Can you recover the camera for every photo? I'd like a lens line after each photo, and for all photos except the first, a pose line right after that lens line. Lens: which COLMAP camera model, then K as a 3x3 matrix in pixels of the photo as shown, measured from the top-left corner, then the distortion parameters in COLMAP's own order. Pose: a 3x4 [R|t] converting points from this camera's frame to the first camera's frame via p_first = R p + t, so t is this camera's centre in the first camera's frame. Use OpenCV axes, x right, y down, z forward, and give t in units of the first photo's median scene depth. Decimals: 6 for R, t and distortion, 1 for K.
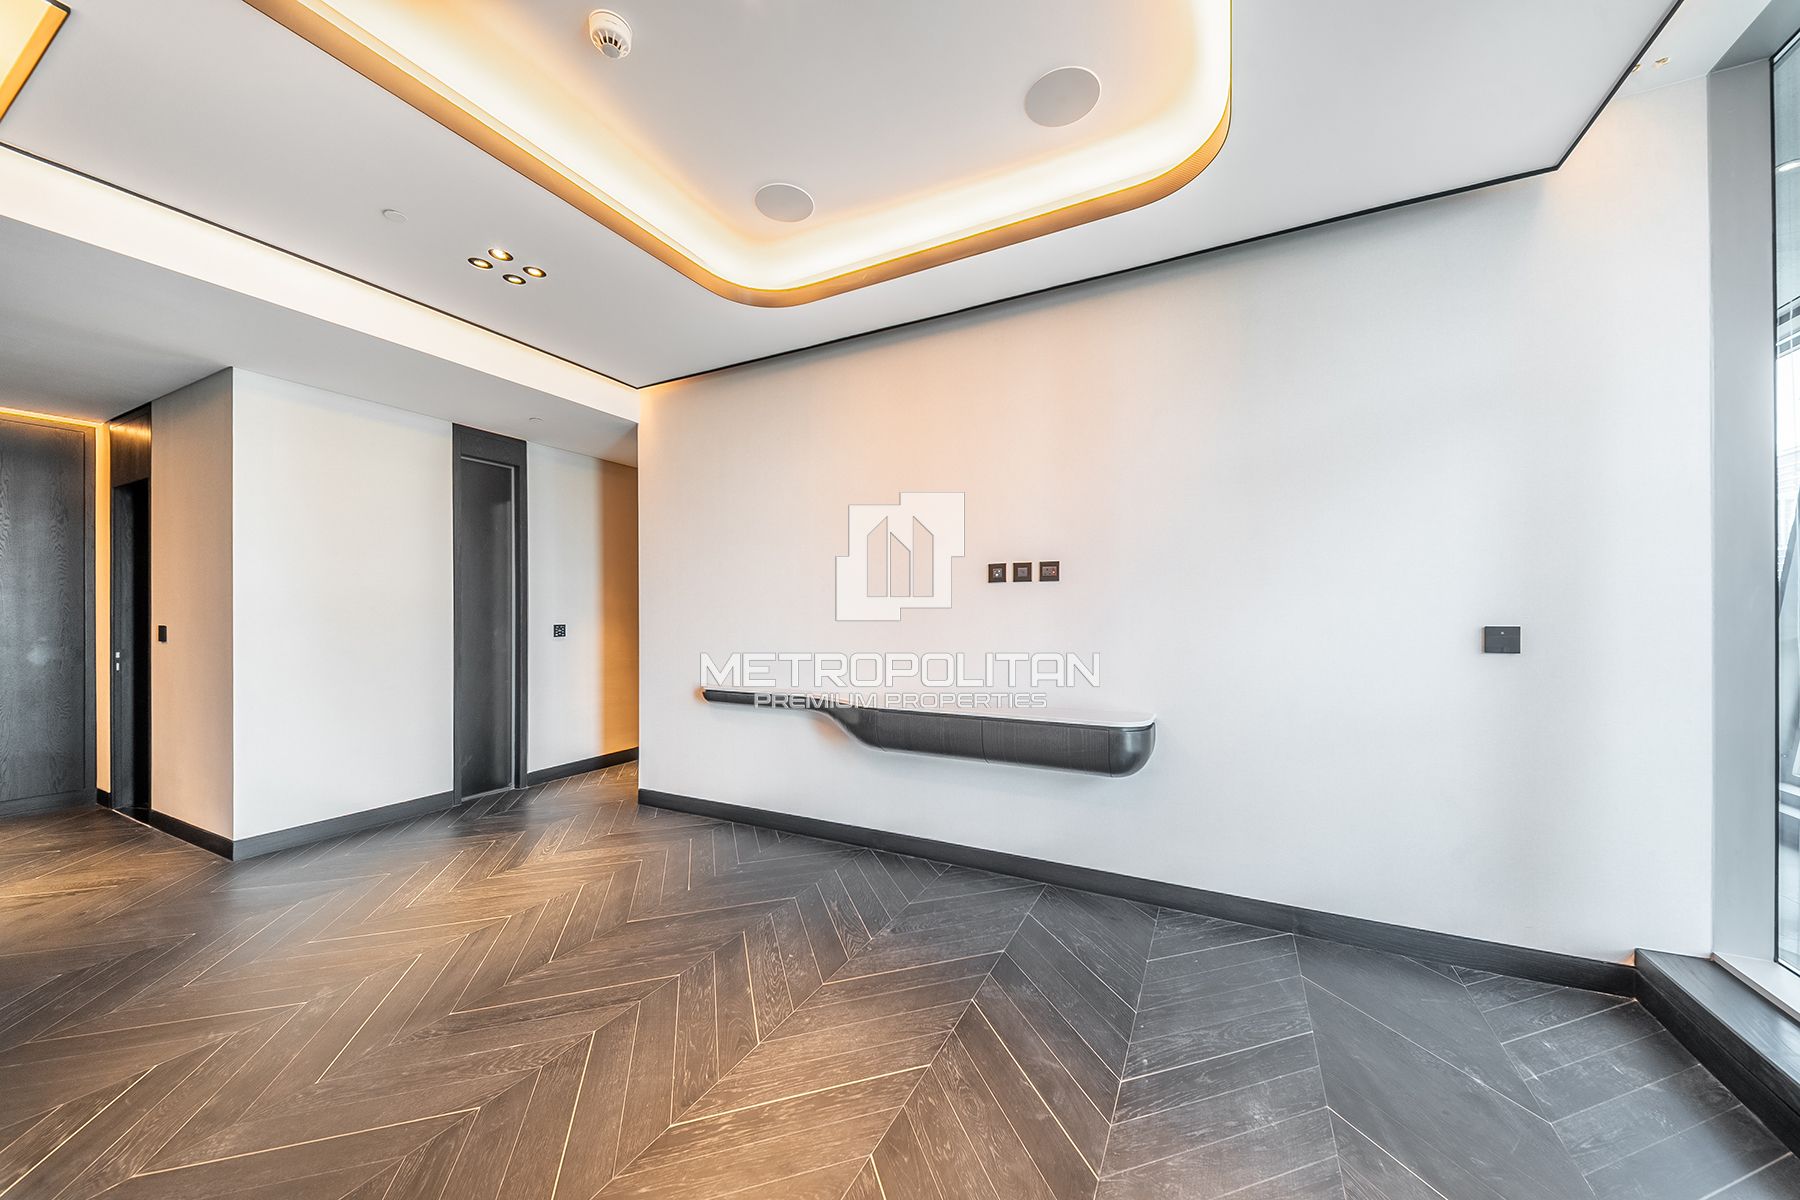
lens RADIAL K [[637.7, 0, 888.2], [0, 637.7, 608.9], [0, 0, 1]] dist [0.022052, -0.007368]
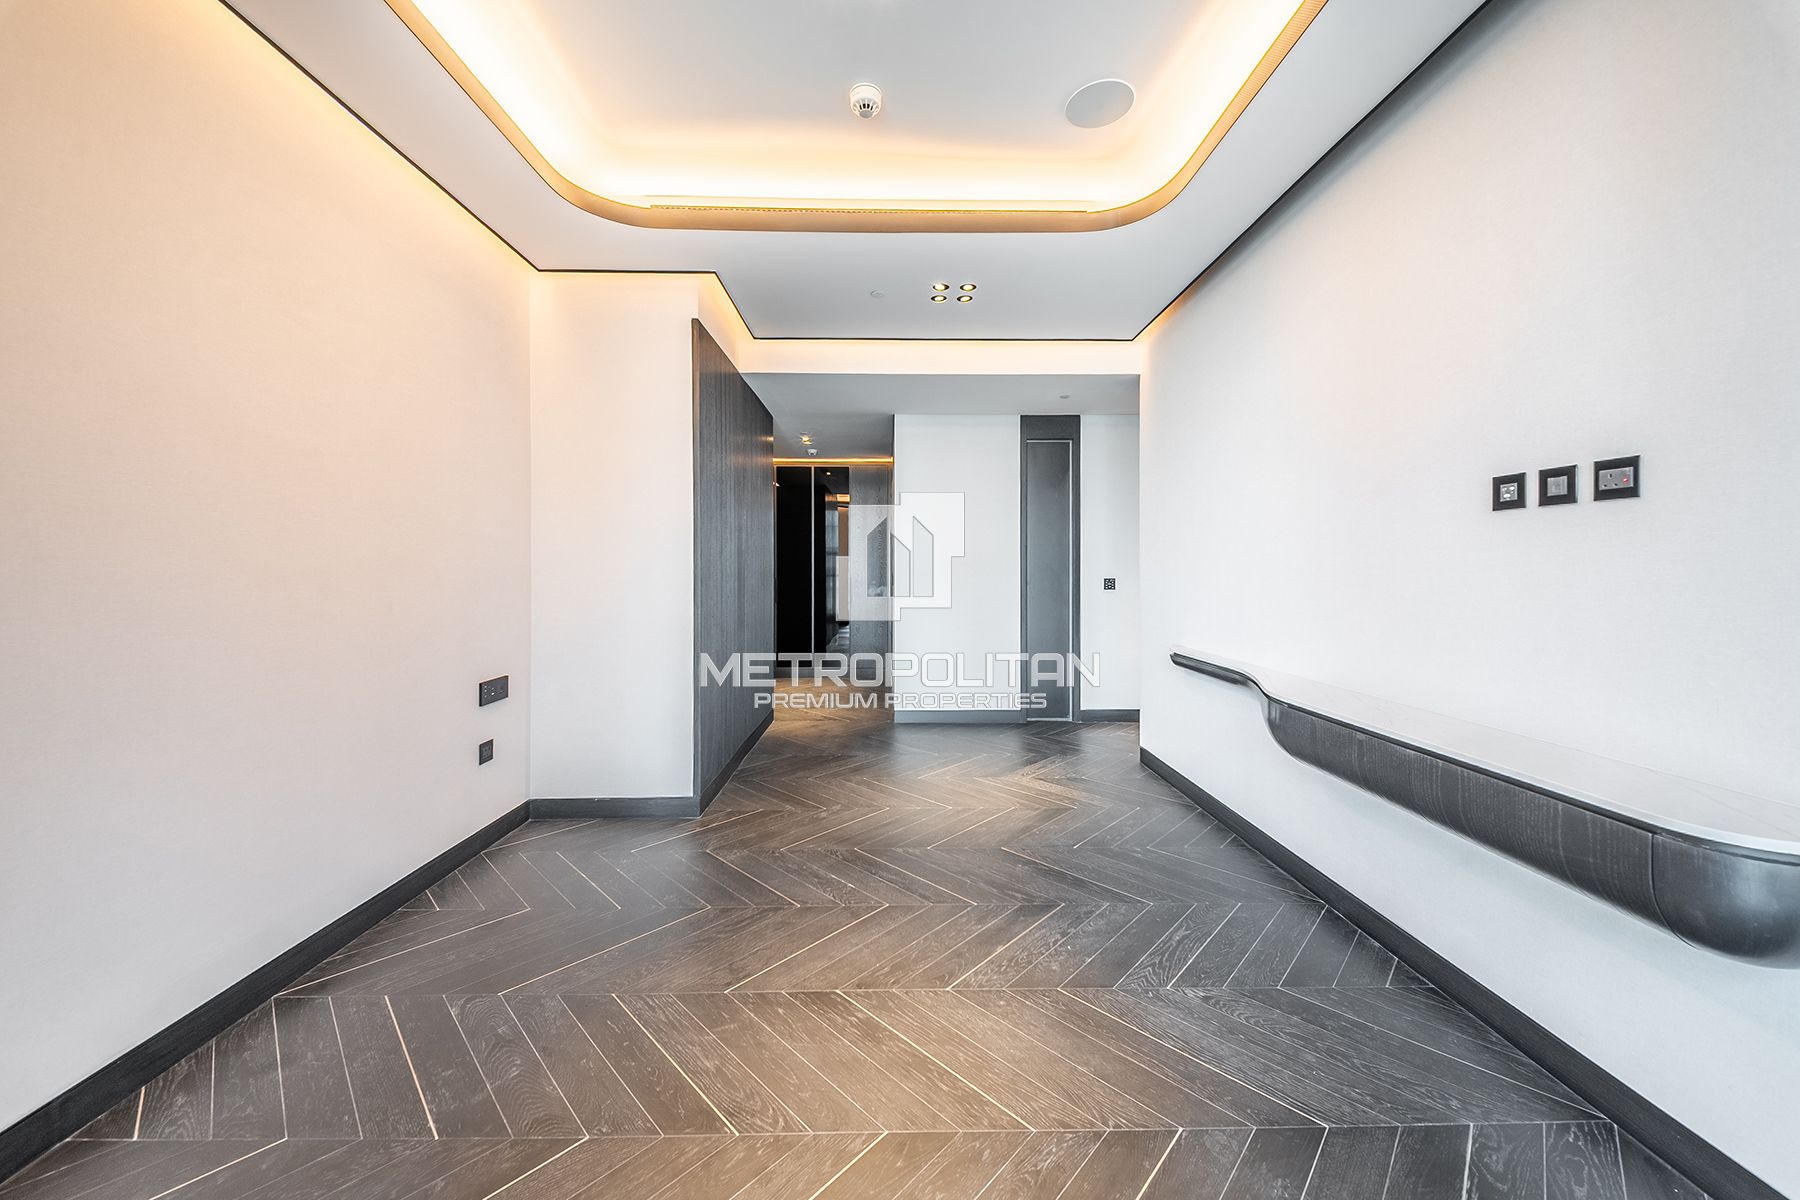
lens RADIAL K [[637.7, 0, 893.3], [0, 637.7, 570.3], [0, 0, 1]] dist [0.022052, -0.007368]
pose [[0.471549, 0.002819, -0.881835, 0.445819], [0.005835, 0.999963, 0.006317, 0.003514], [0.881821, -0.008125, 0.471515, 0.305890]]
